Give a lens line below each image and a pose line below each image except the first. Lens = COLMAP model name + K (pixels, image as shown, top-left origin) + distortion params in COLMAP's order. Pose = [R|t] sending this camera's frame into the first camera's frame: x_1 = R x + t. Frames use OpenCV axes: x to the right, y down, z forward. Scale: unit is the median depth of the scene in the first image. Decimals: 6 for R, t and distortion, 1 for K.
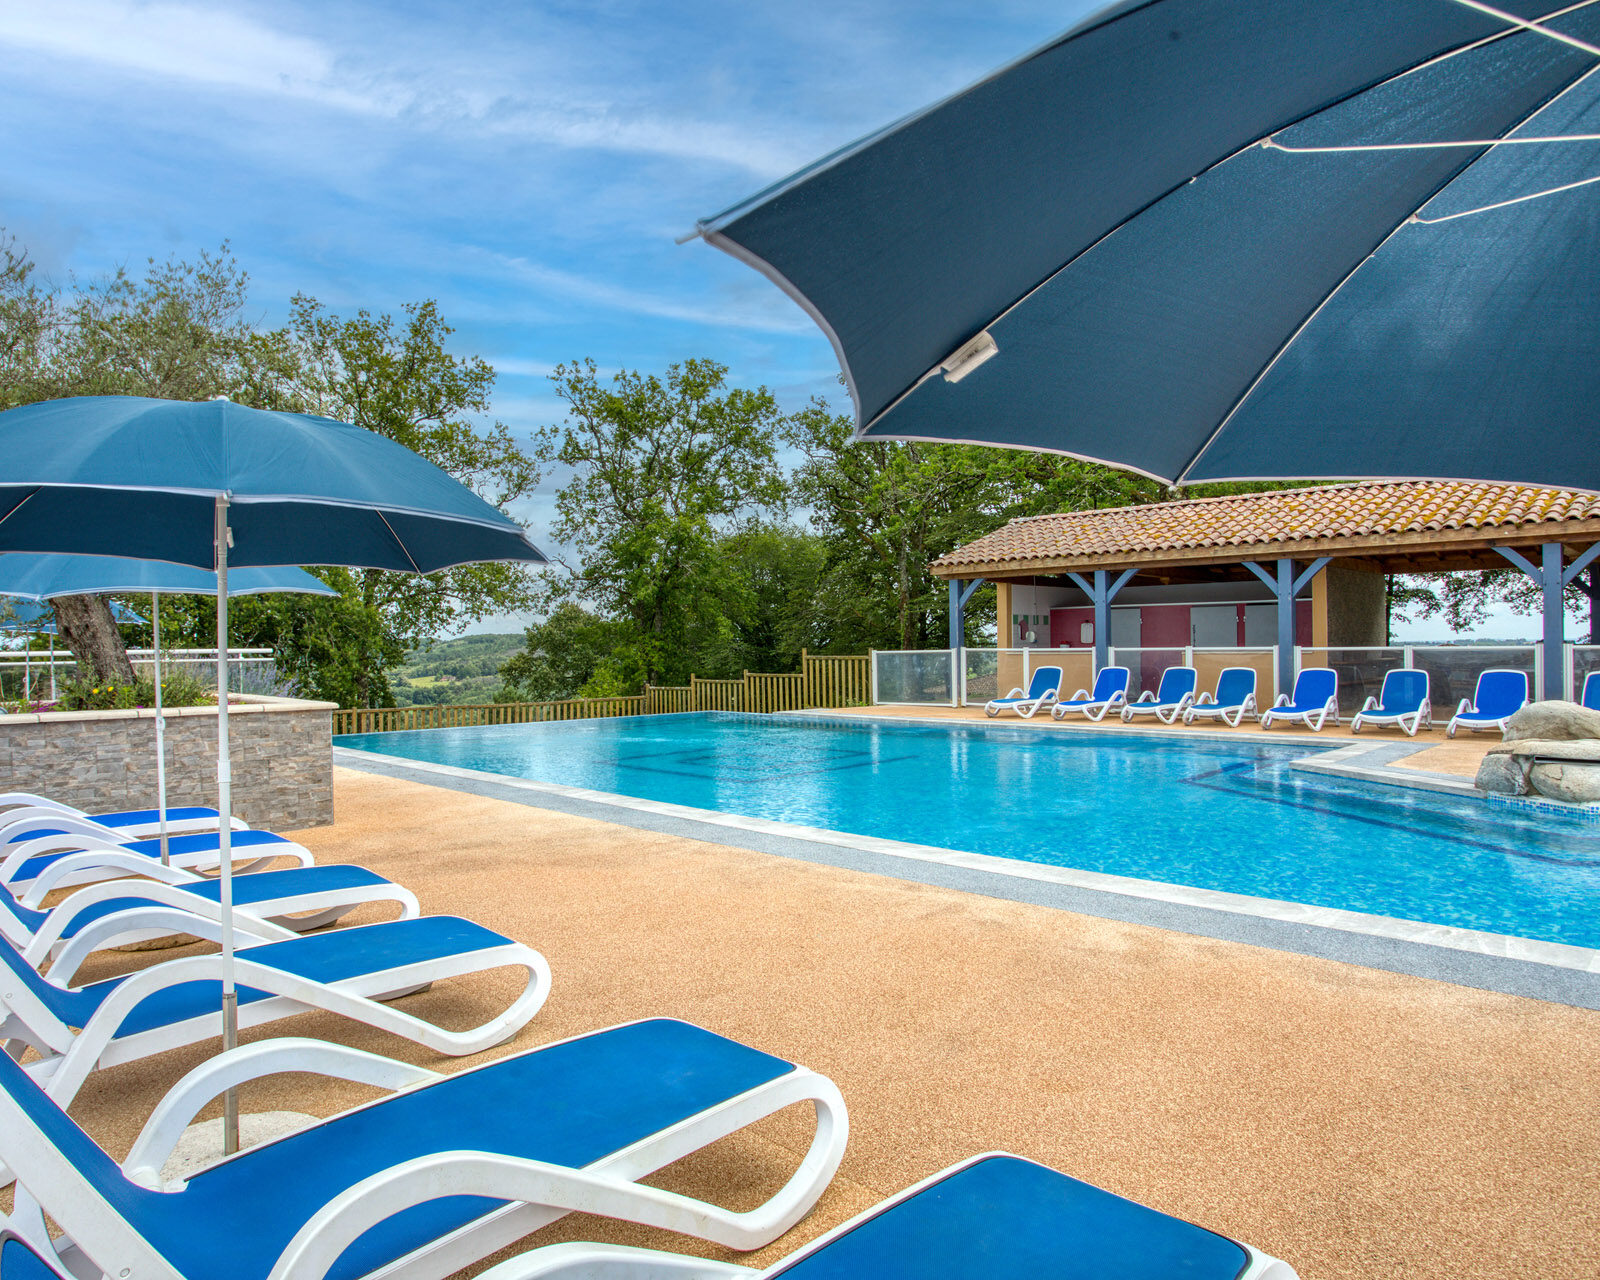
lens RADIAL K [[1000.2, 0, 800.0], [0, 1000.2, 640.0], [0, 0, 1]] dist [-0.038737, 0.001482]
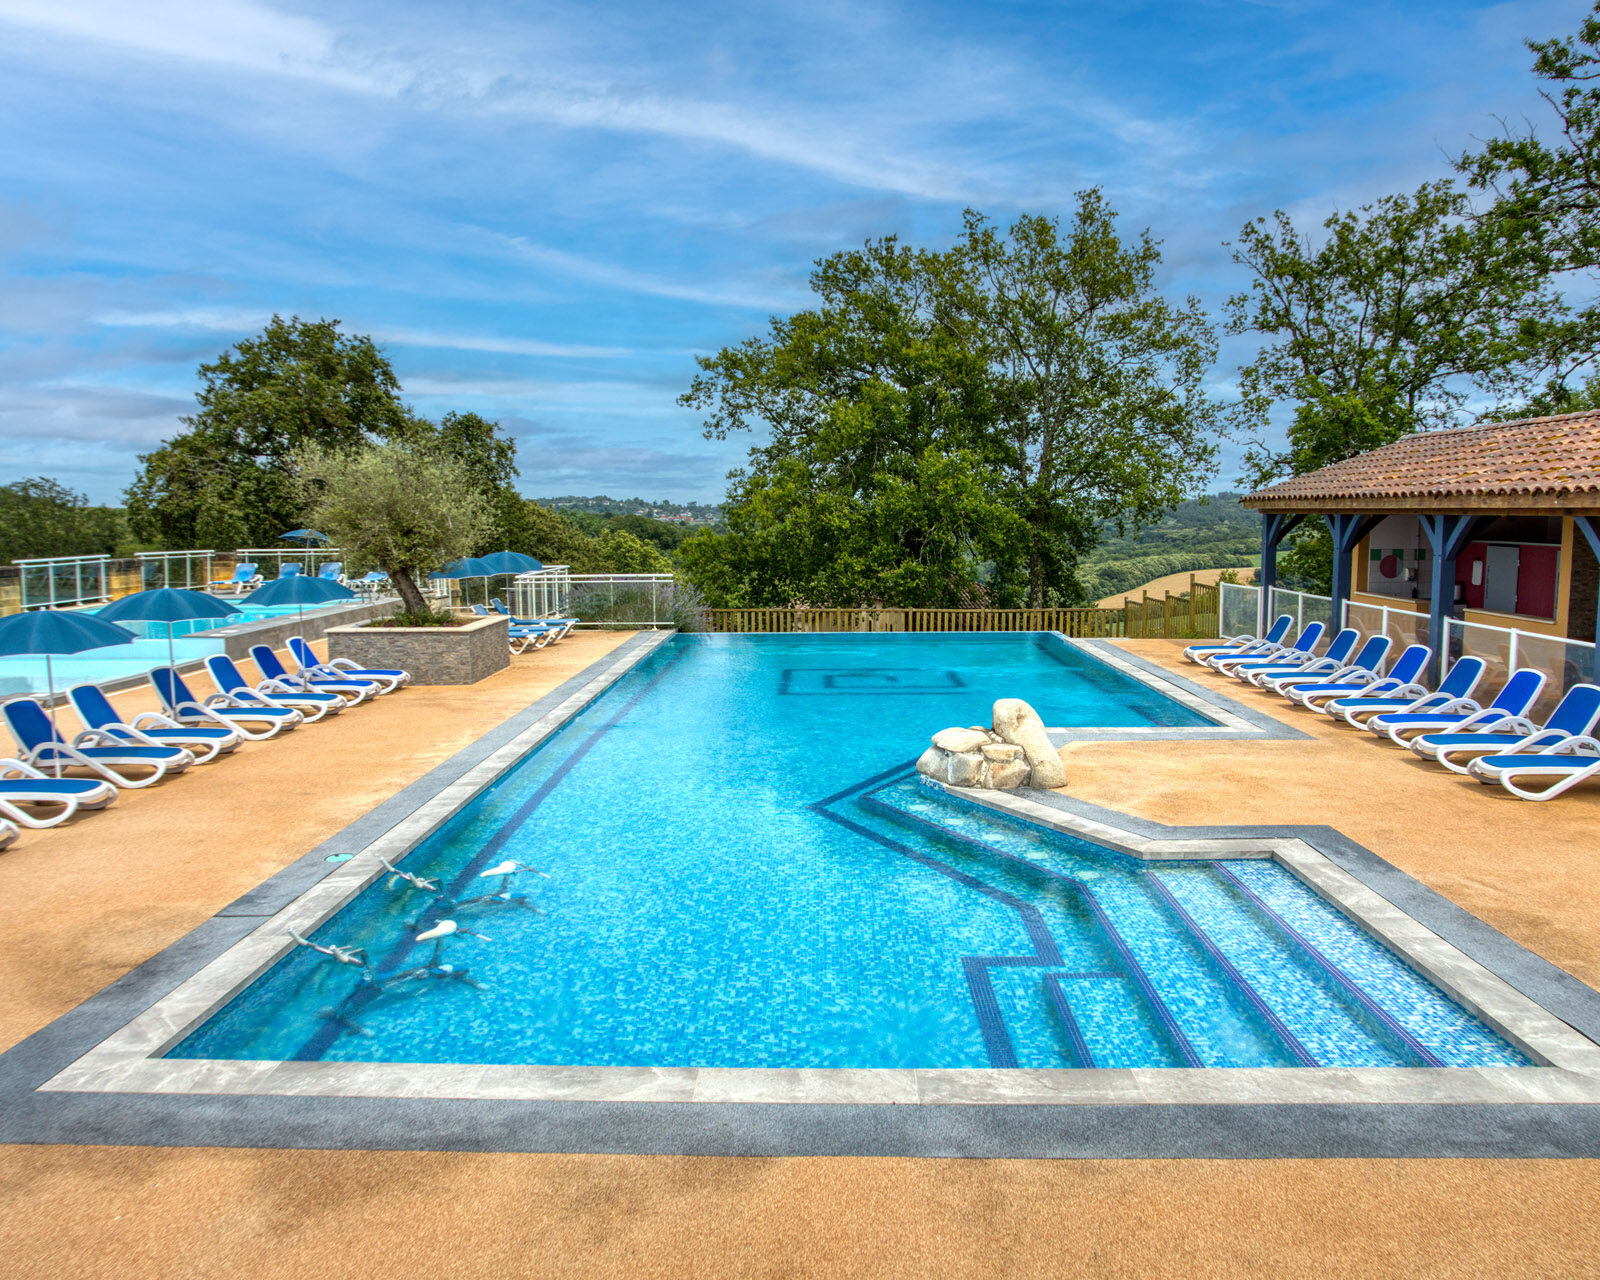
lens RADIAL K [[1174.1, 0, 800.0], [0, 1174.1, 640.0], [0, 0, 1]] dist [-0.006360, -0.000318]
pose [[0.686594, 0.097608, -0.720459, 0.296160], [-0.008878, 0.991999, 0.125936, -0.038639], [0.726986, -0.080071, 0.681967, -0.038496]]
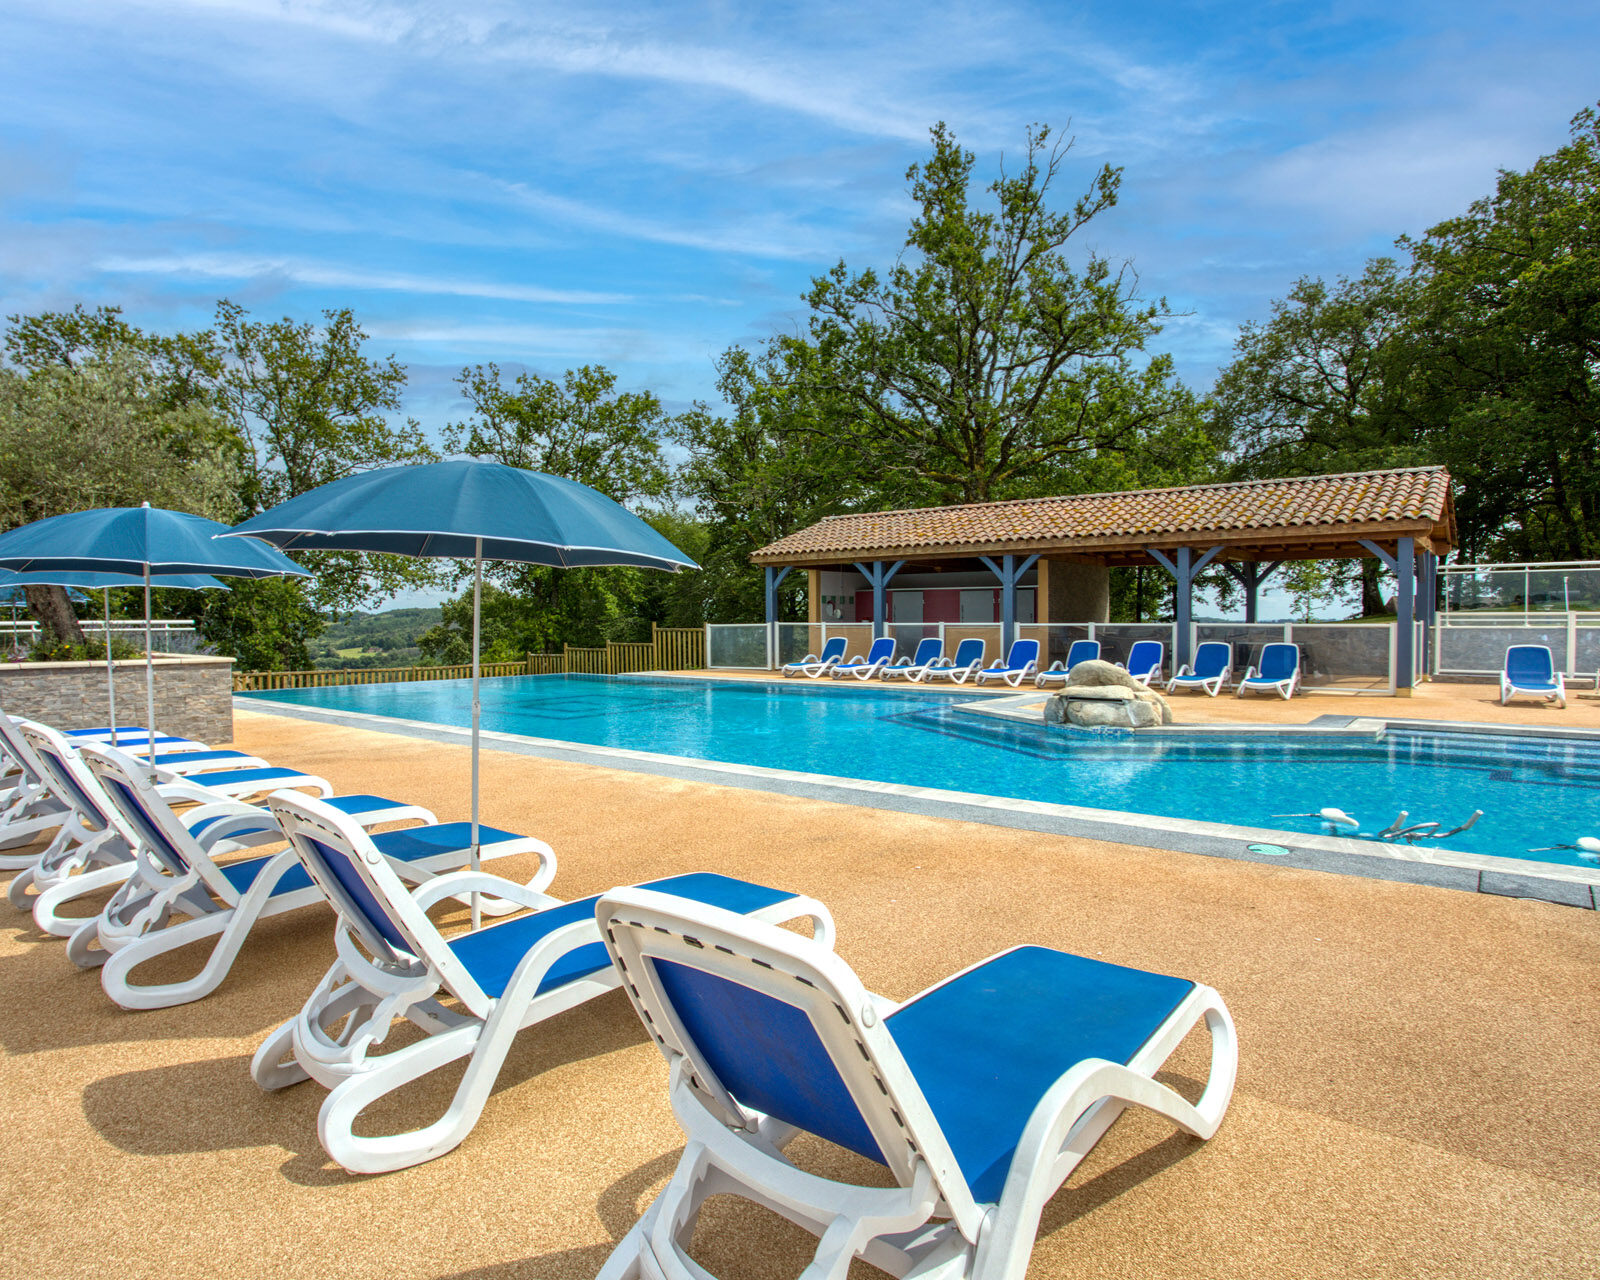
lens RADIAL K [[916.4, 0, 800.0], [0, 916.4, 640.0], [0, 0, 1]] dist [-0.079007, 0.036995]
pose [[0.995009, 0.003126, 0.099740, 0.033202], [-0.005804, 0.999630, 0.026563, -0.000229], [-0.099620, -0.027009, 0.994659, -0.055575]]
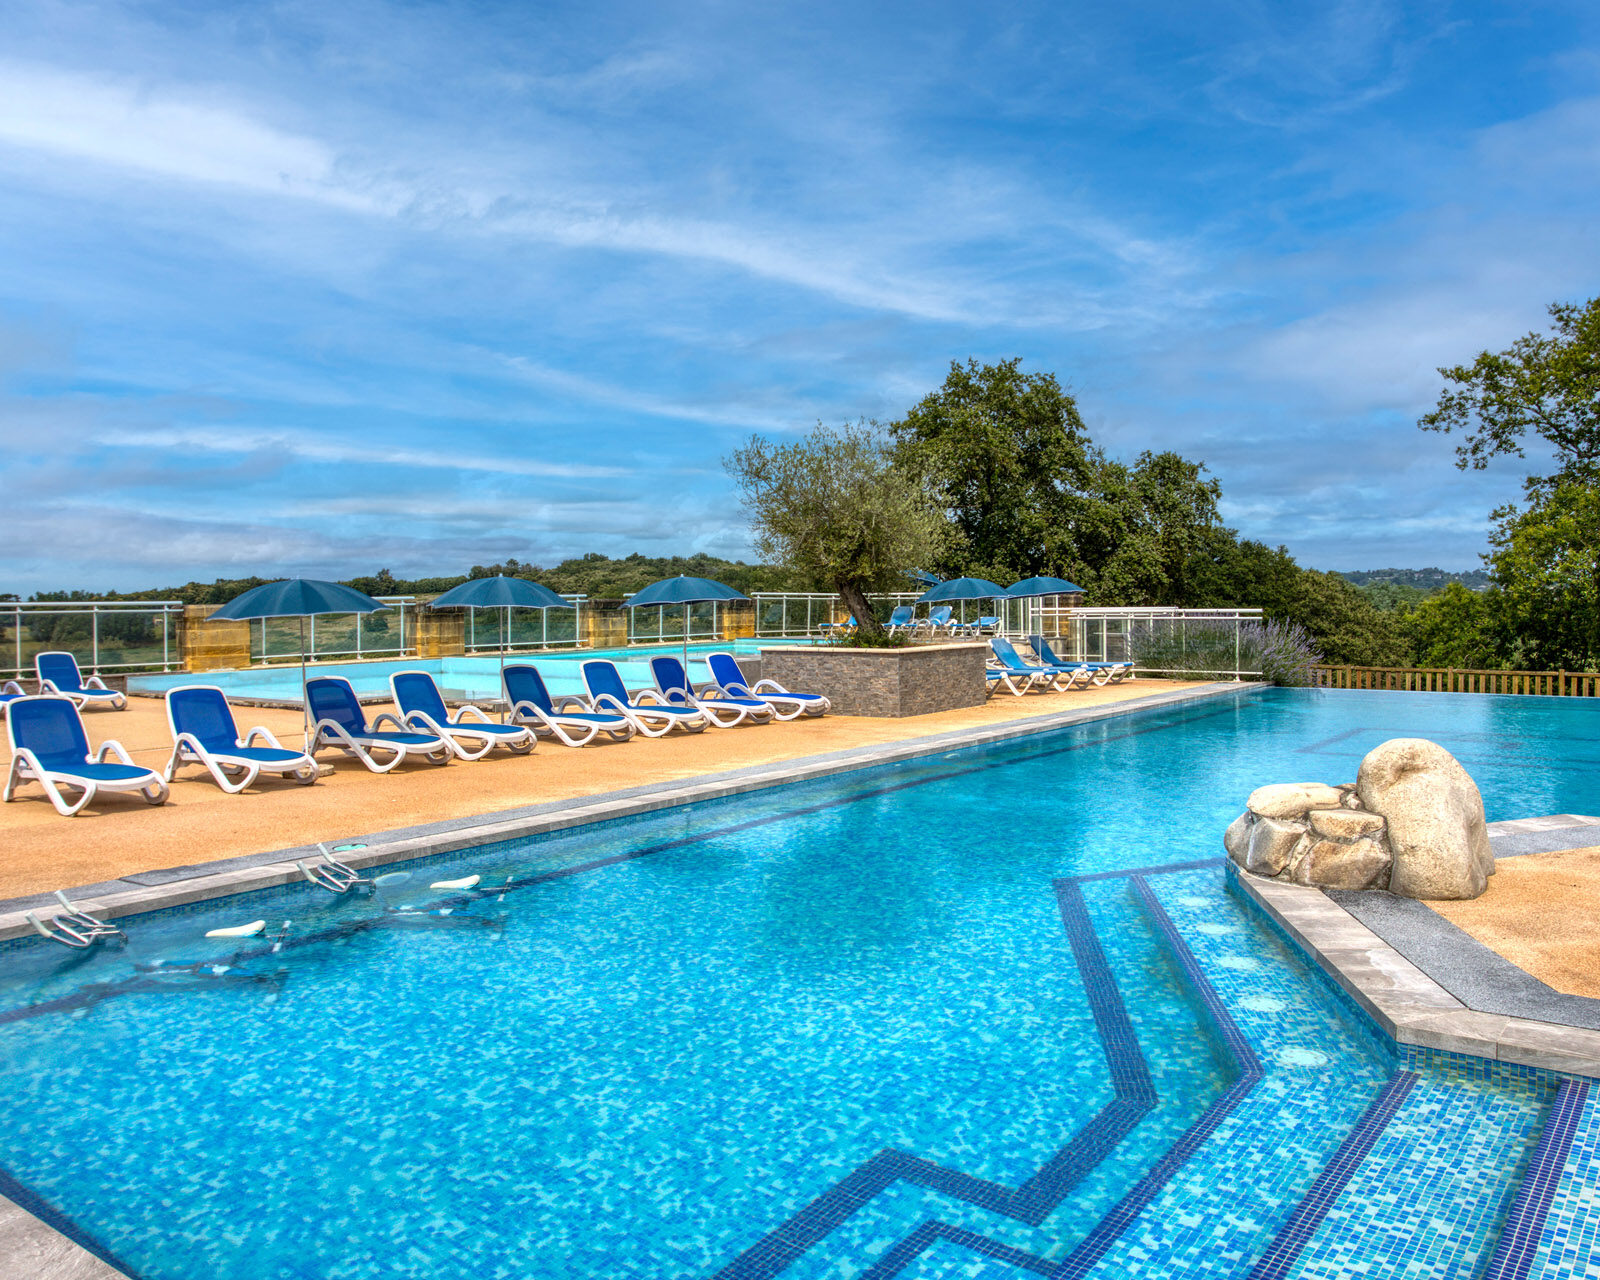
lens RADIAL K [[1293.8, 0, 800.0], [0, 1293.8, 640.0], [0, 0, 1]] dist [-0.138160, 0.187961]
pose [[0.129138, 0.054824, -0.990110, 0.286656], [0.010777, 0.998334, 0.056685, -0.014578], [0.991568, -0.017990, 0.128332, 0.079337]]
